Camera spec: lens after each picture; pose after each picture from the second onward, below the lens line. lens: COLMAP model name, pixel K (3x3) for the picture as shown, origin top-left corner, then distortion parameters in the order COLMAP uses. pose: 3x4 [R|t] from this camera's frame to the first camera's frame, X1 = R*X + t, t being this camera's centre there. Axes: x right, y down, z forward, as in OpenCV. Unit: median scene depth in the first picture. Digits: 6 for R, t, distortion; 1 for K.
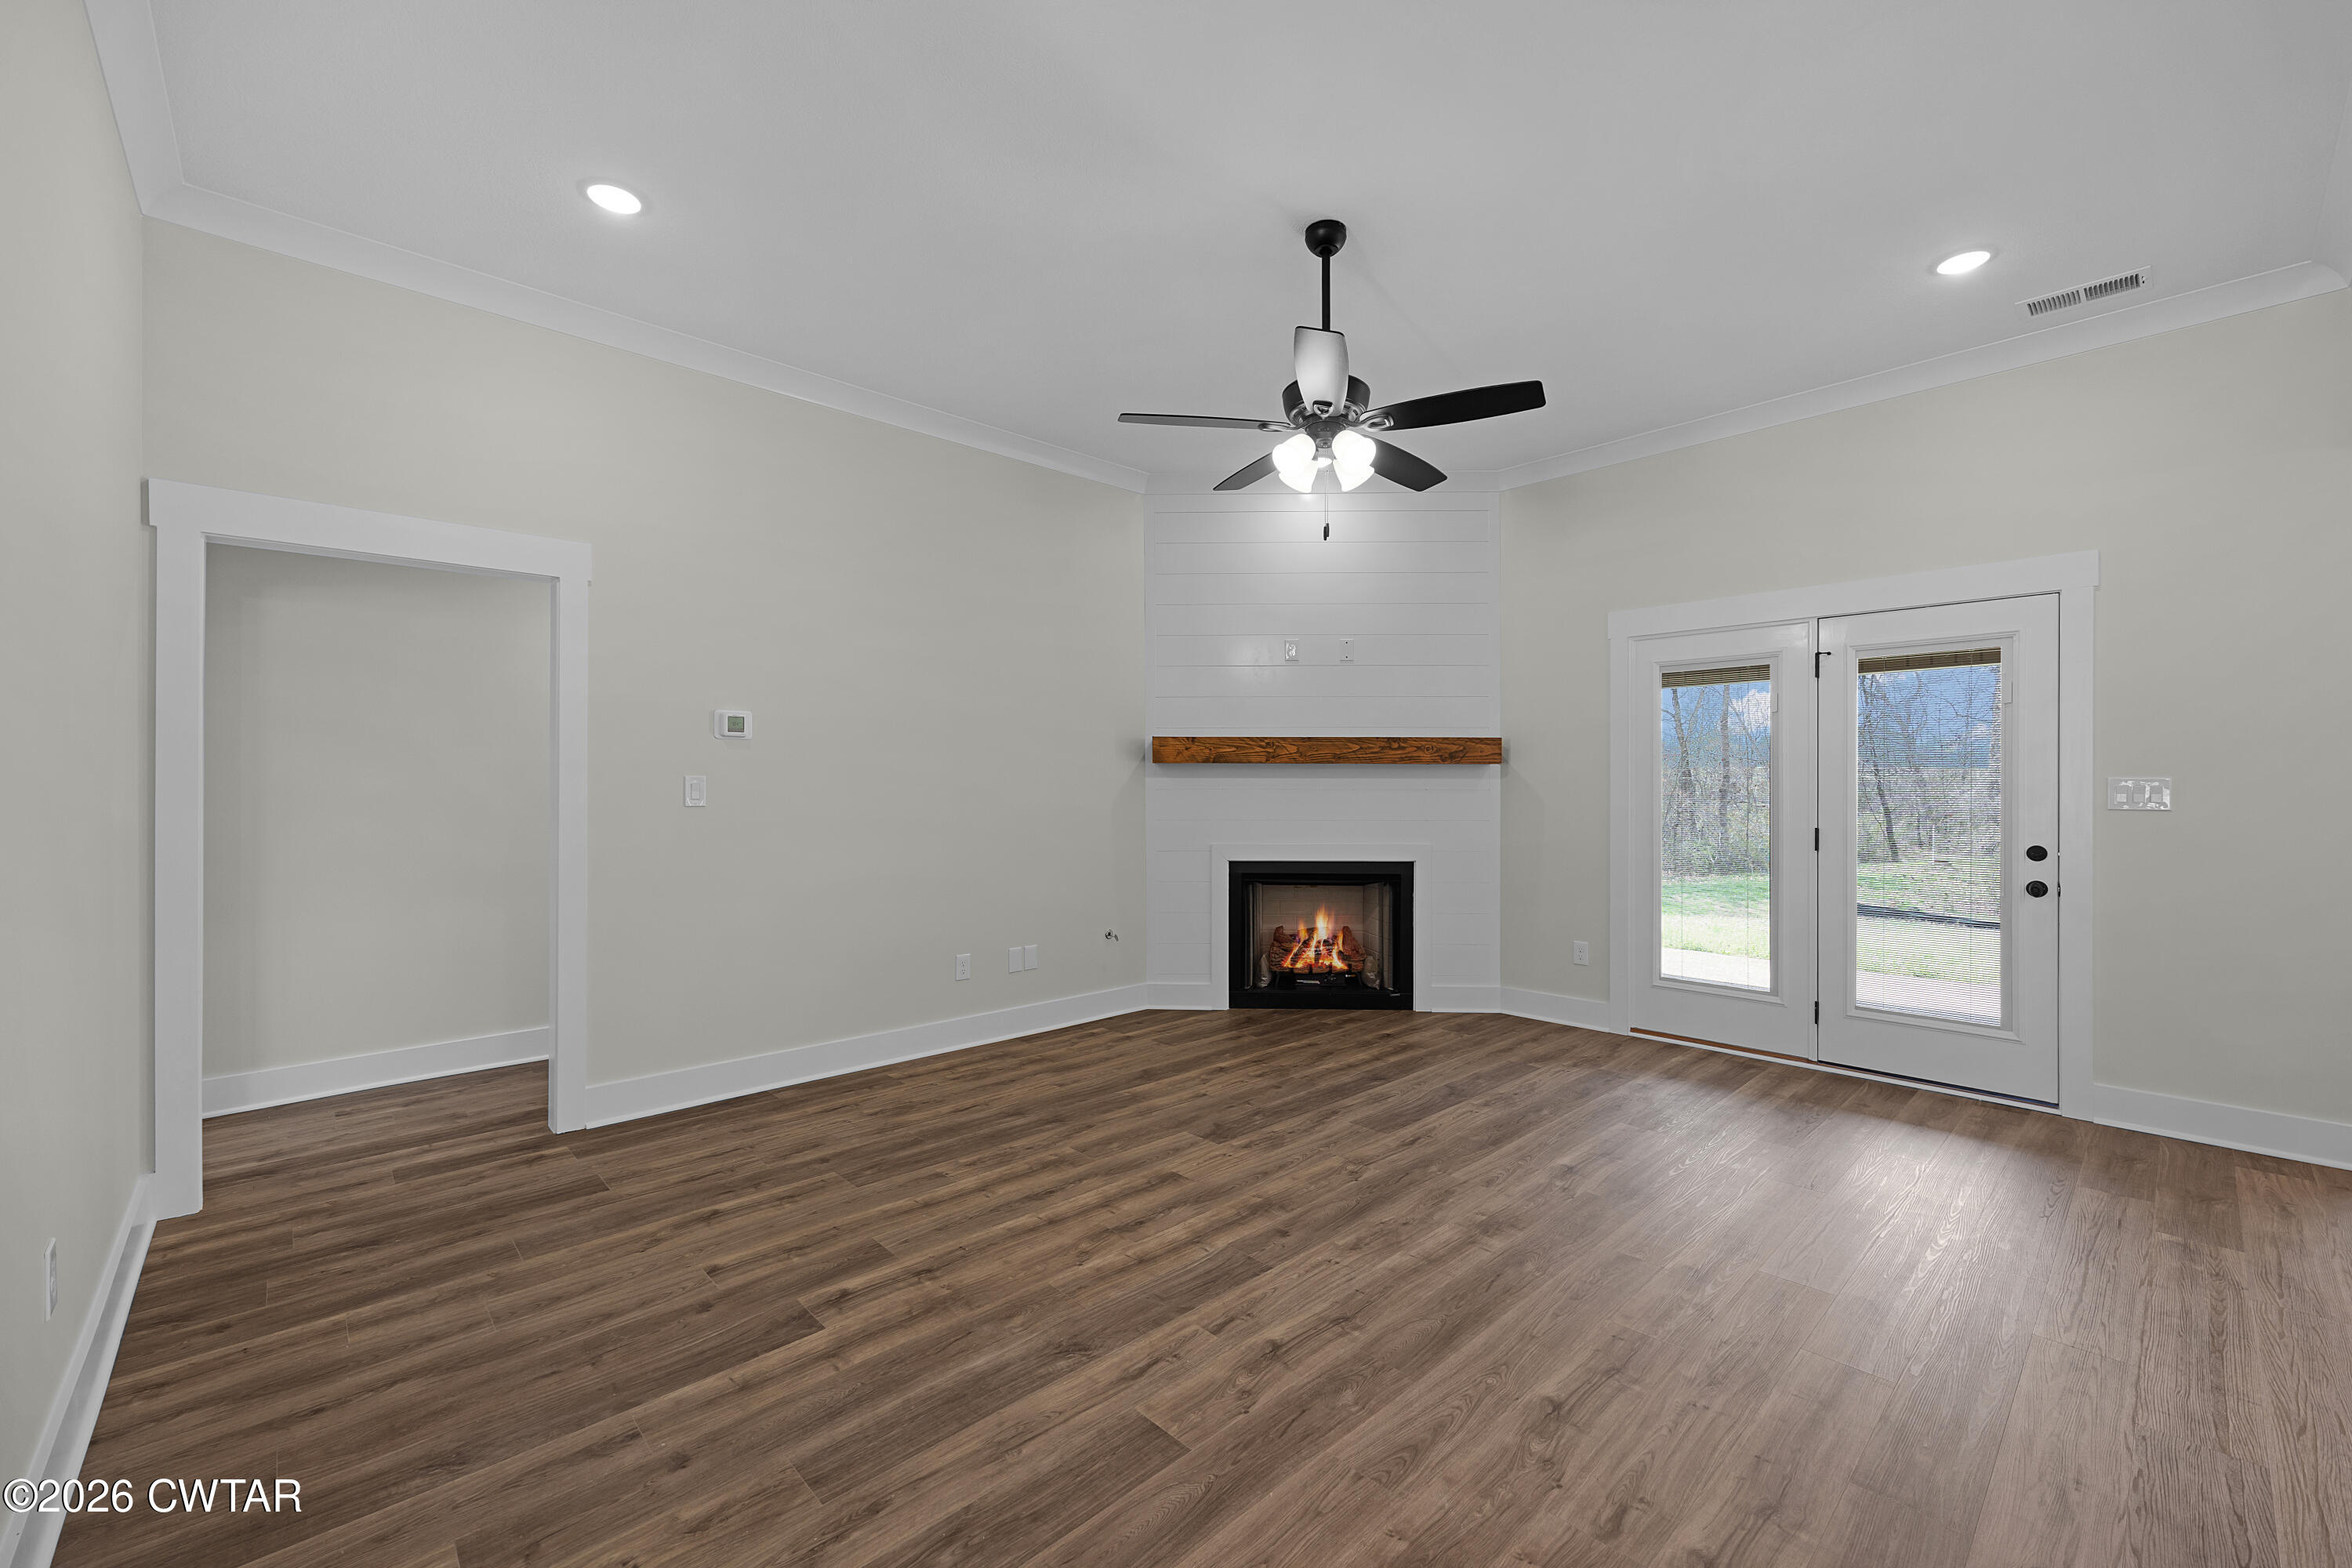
lens RADIAL K [[949.6, 0, 1185.5], [0, 949.6, 778.8], [0, 0, 1]] dist [-0.005756, 0.000634]
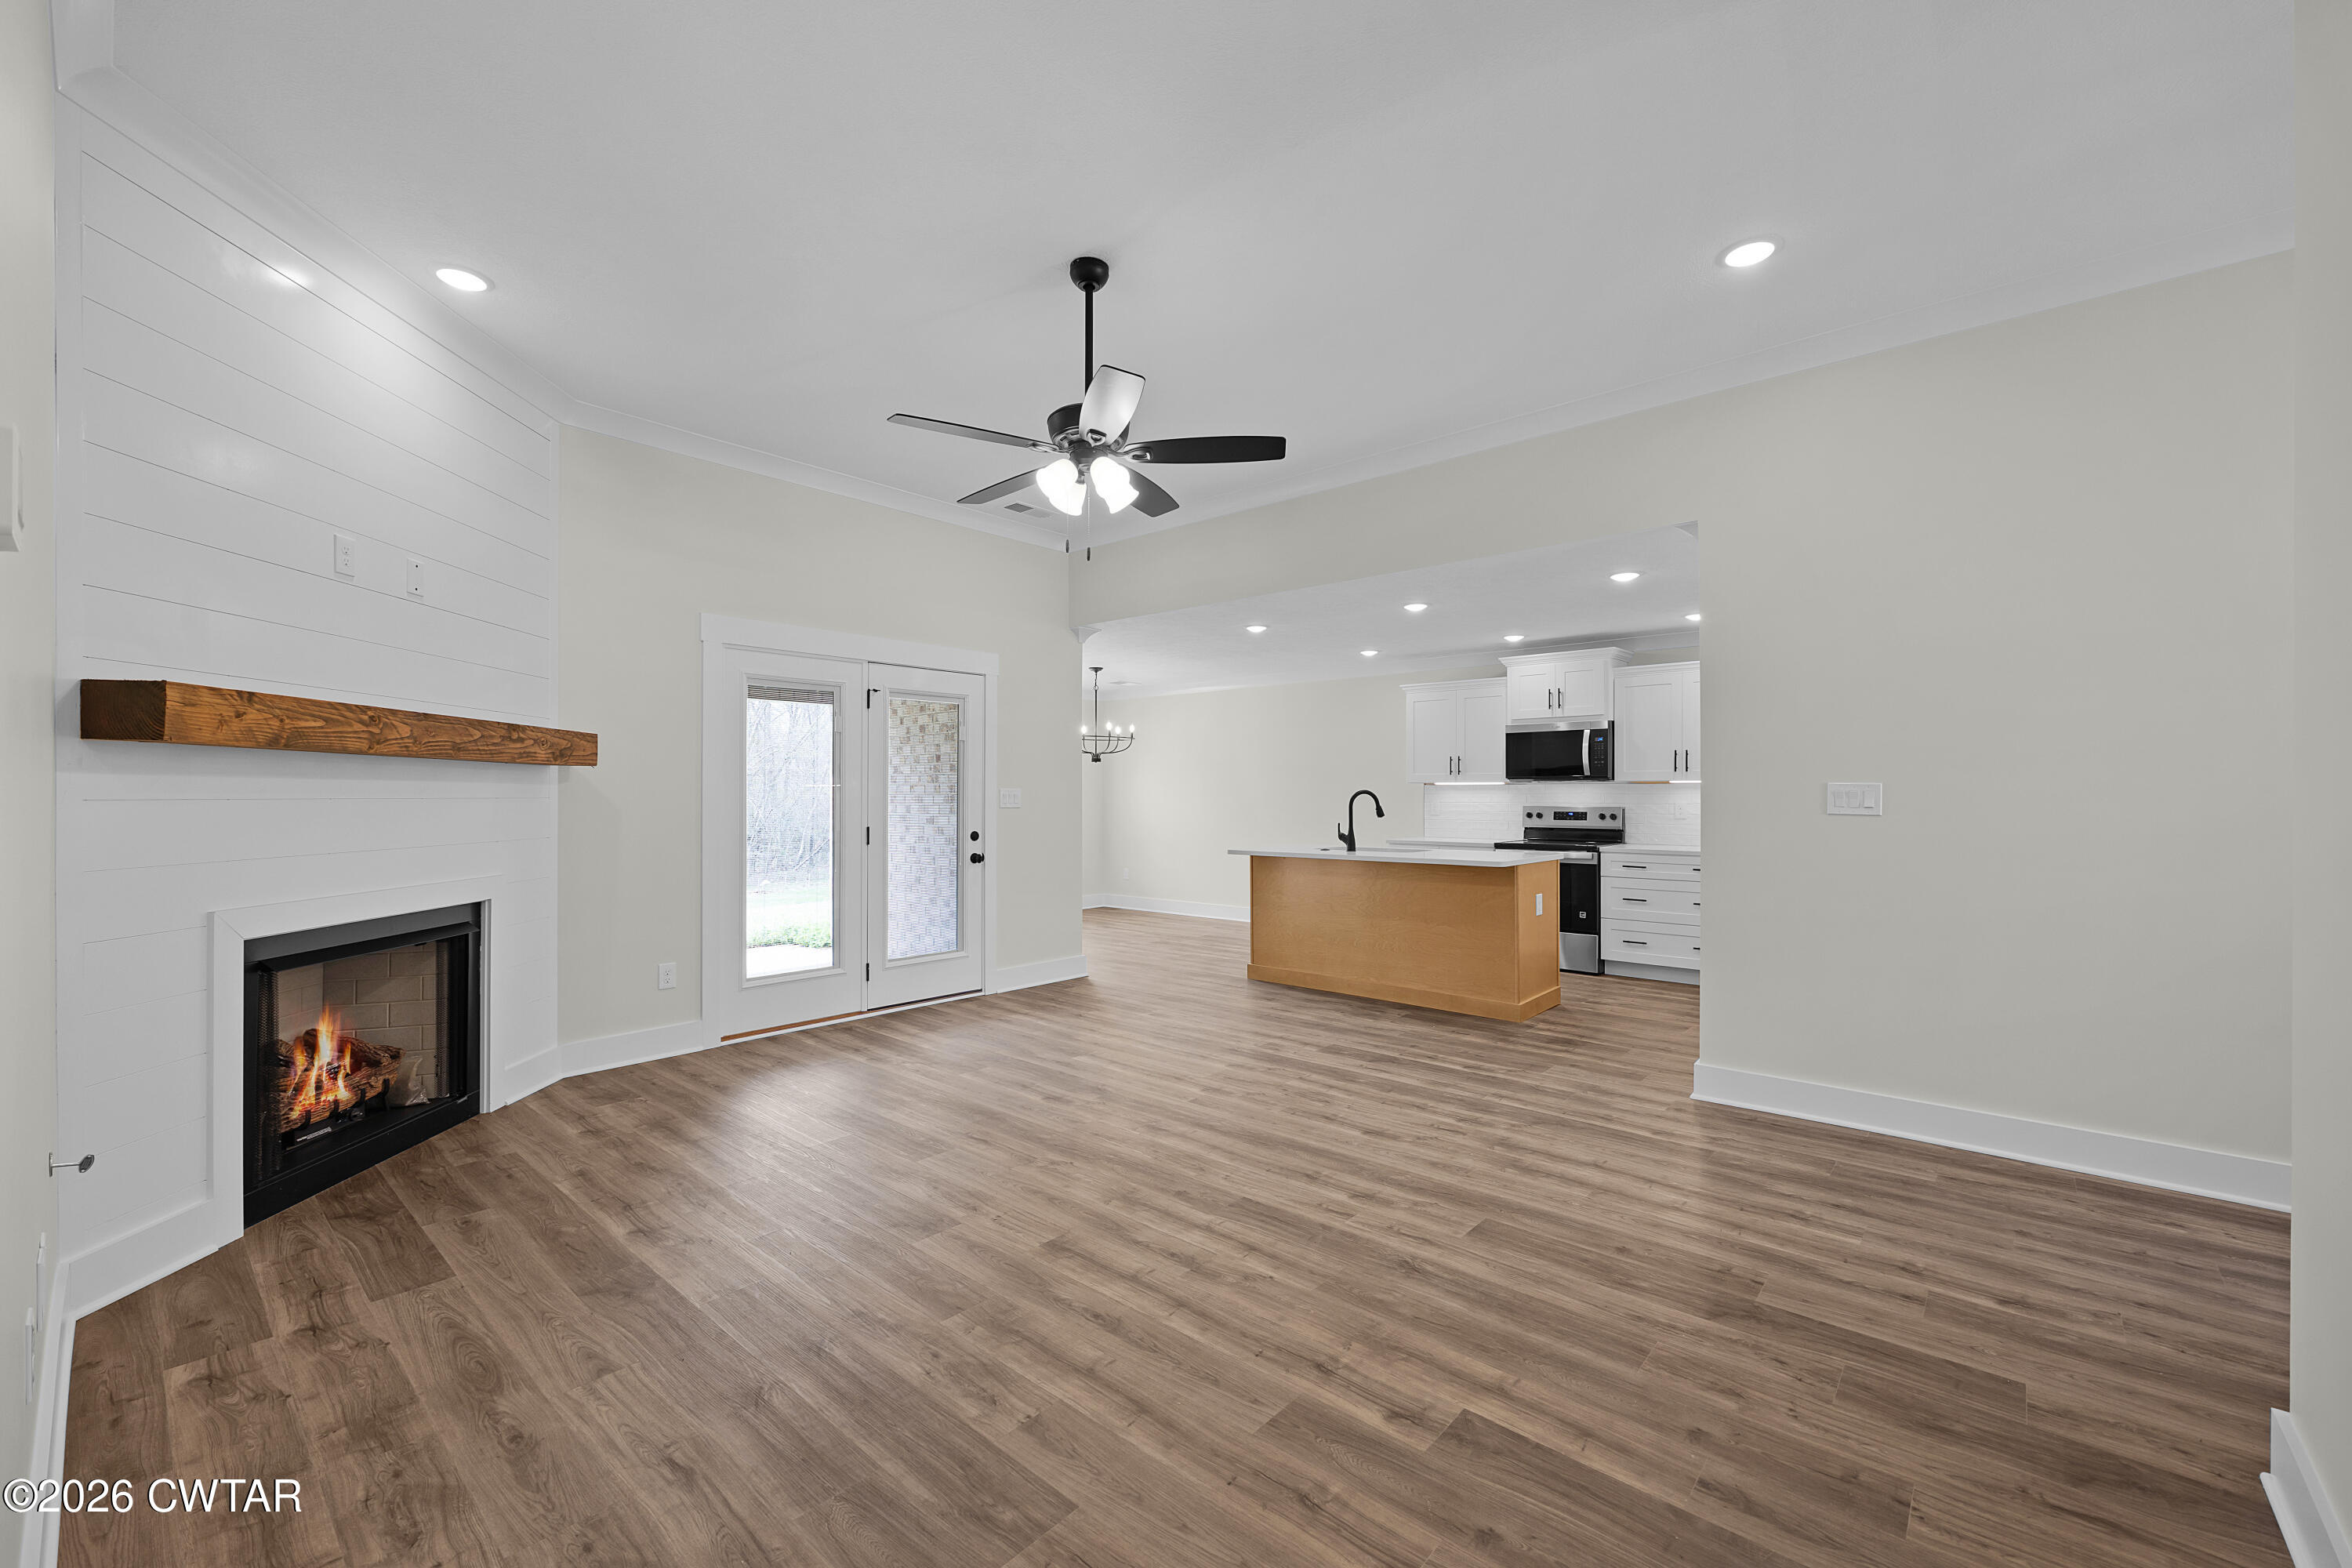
lens RADIAL K [[949.6, 0, 1186.9], [0, 949.6, 789.8], [0, 0, 1]] dist [-0.005756, 0.000634]
pose [[-0.091726, 0.005324, 0.995770, -0.740454], [-0.006509, 0.999961, -0.005946, 0.008315], [-0.995763, -0.007026, -0.091688, 0.805064]]
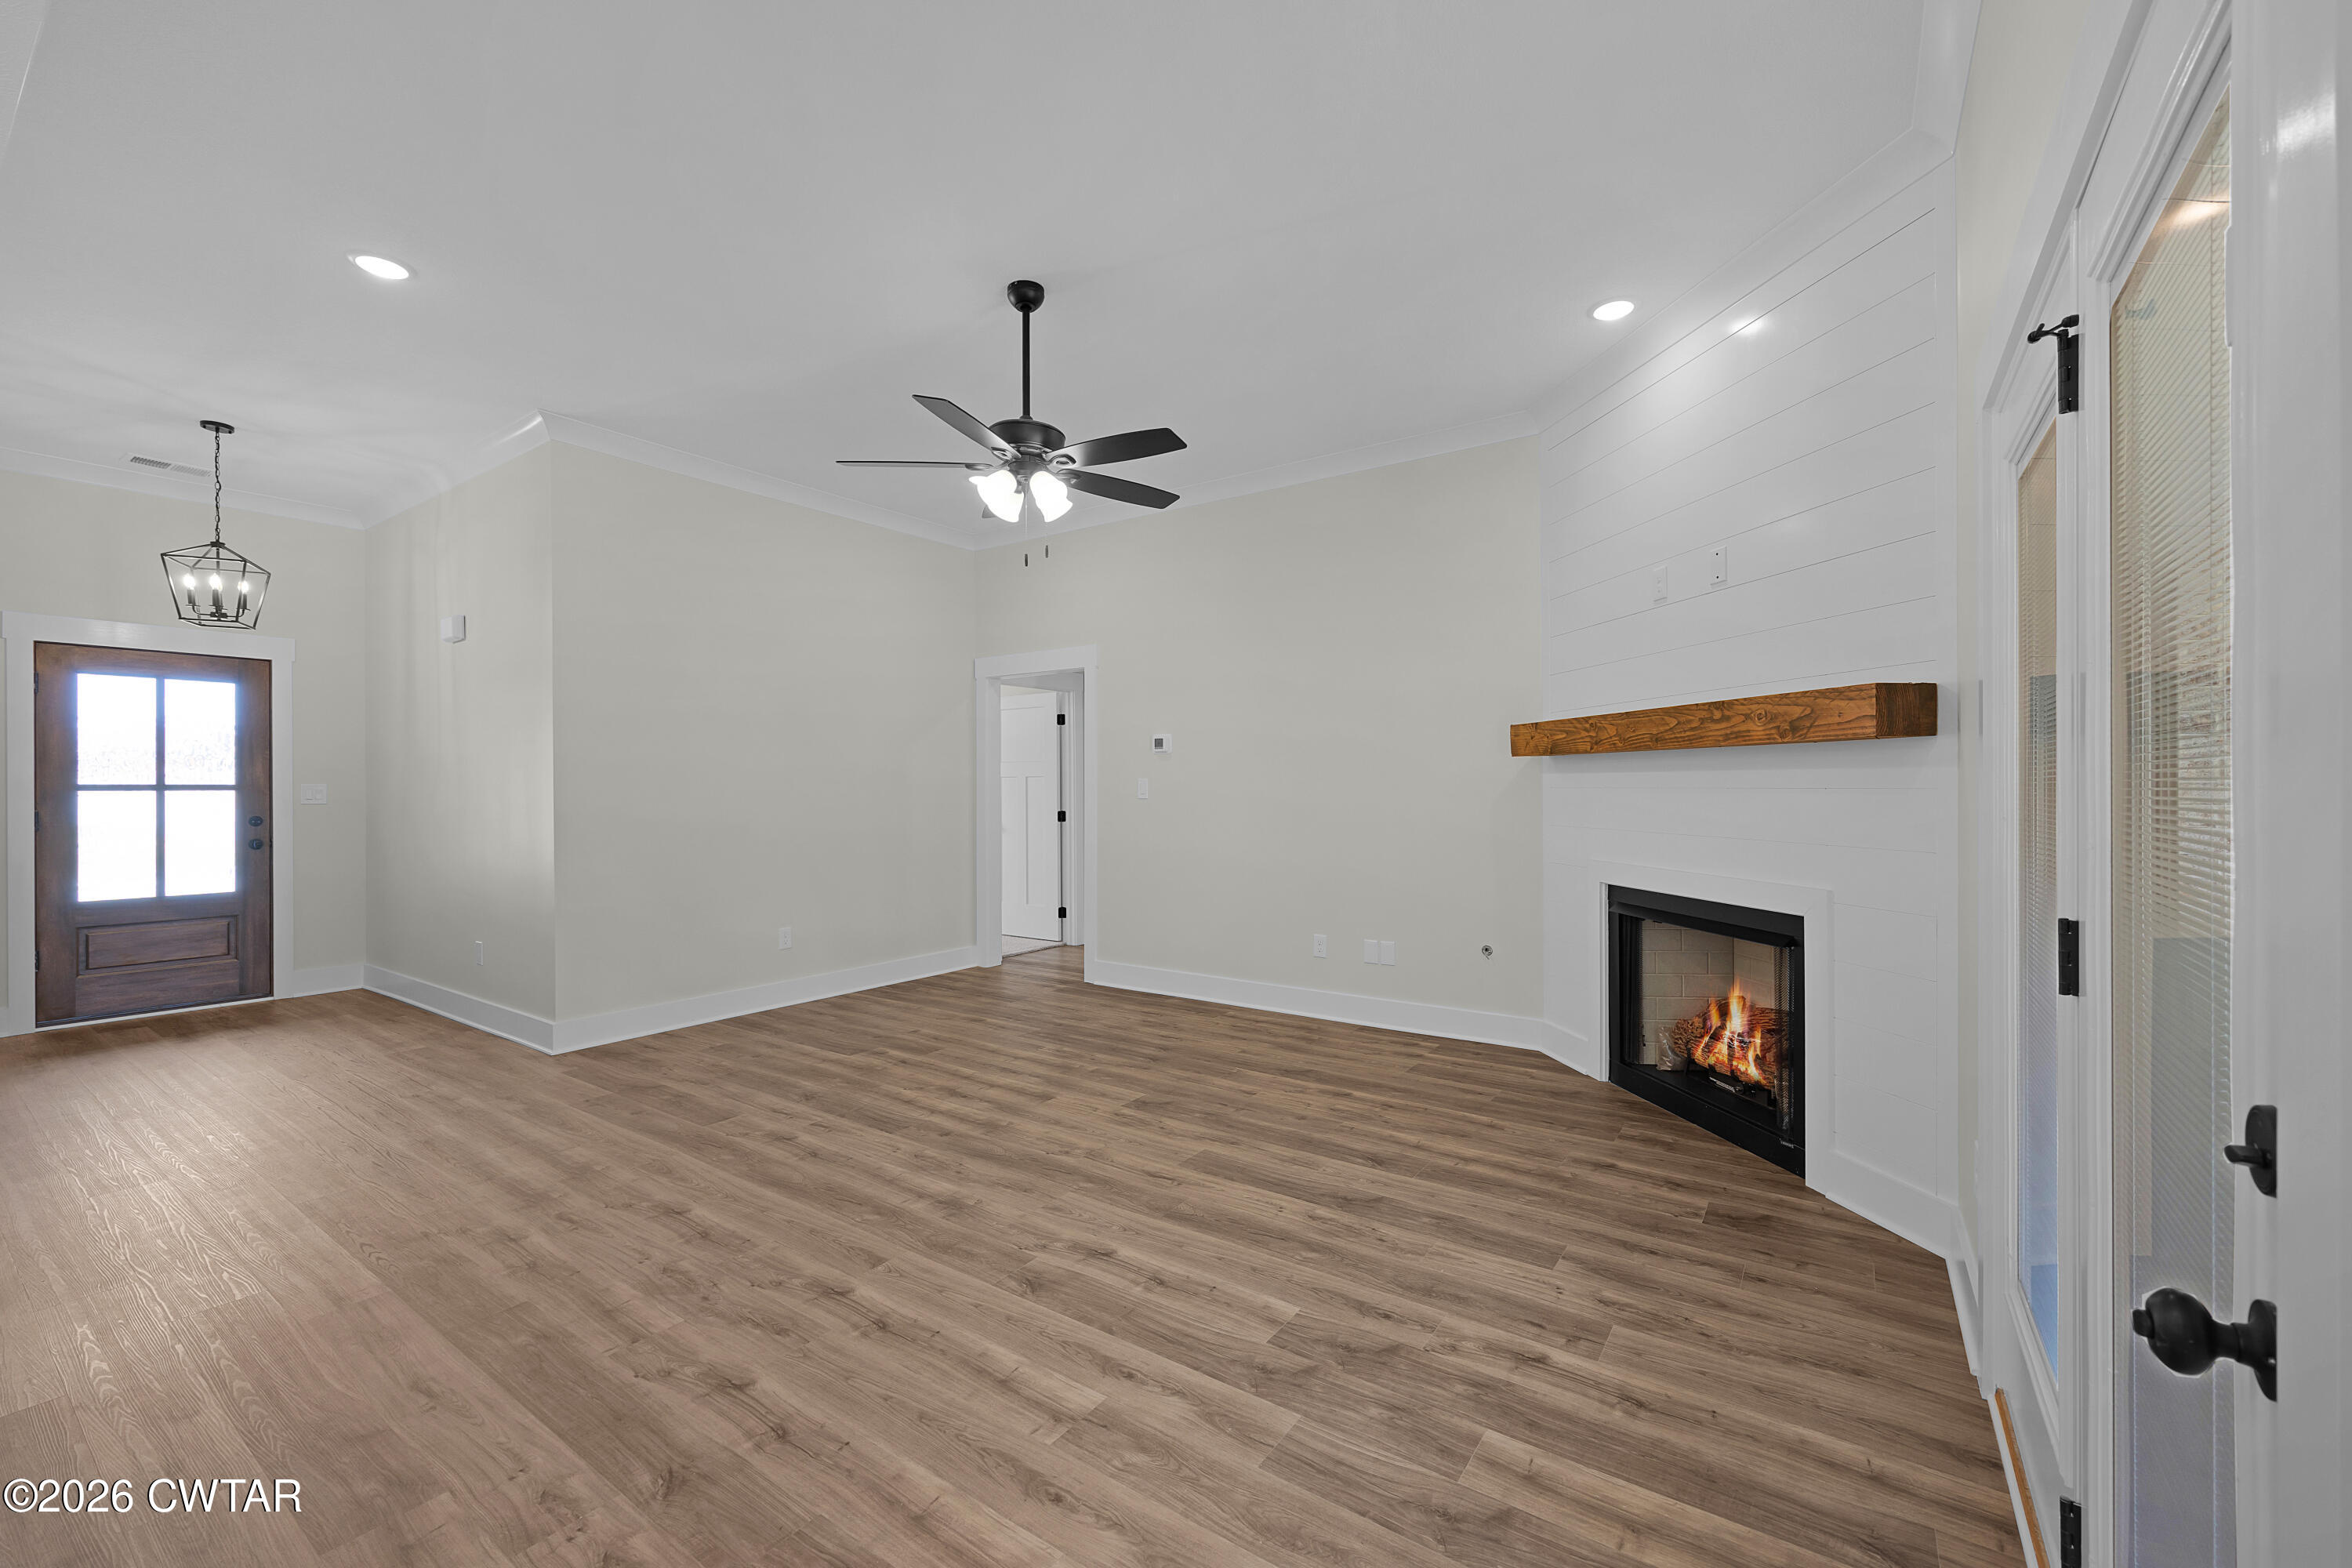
lens RADIAL K [[949.6, 0, 1191.3], [0, 949.6, 789.1], [0, 0, 1]] dist [-0.005756, 0.000634]
pose [[0.207912, 0.002192, -0.978145, 1.043967], [0.010578, 0.999934, 0.004490, 0.007769], [0.978090, -0.011280, 0.207875, 0.779261]]
